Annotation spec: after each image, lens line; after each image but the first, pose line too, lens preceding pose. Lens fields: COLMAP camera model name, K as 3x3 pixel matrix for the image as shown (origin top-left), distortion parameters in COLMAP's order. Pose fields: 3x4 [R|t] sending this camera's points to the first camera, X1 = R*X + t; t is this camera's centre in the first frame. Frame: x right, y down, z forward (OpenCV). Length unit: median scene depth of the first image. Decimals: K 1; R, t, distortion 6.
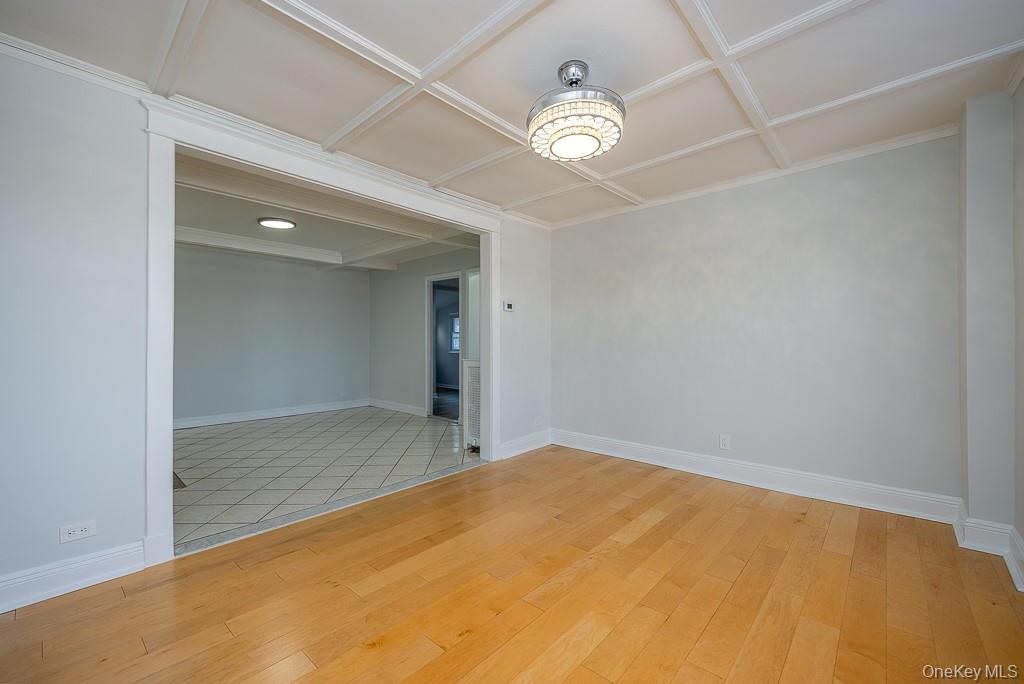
lens RADIAL K [[418.0, 0, 514.4], [0, 418.0, 340.8], [0, 0, 1]] dist [0.000443, -0.000015]
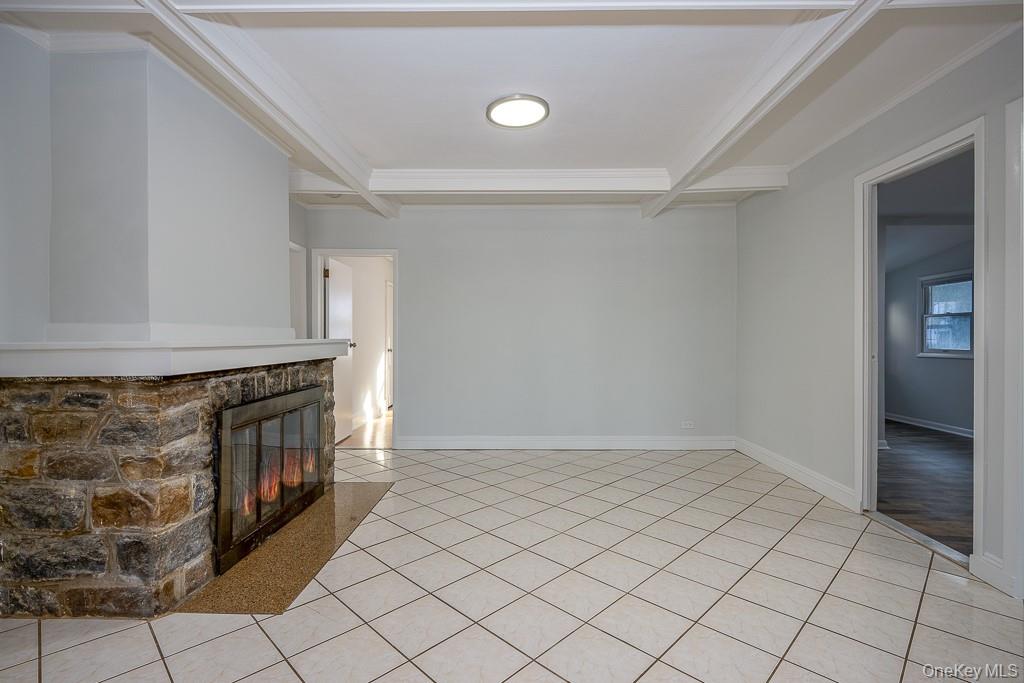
lens RADIAL K [[482.4, 0, 513.3], [0, 482.4, 335.4], [0, 0, 1]] dist [0.001312, 0.000436]
pose [[0.668822, 0.002550, -0.743419, -0.075491], [0.001148, 0.999989, 0.004463, 0.001290], [0.743422, -0.003839, 0.668812, 0.383201]]
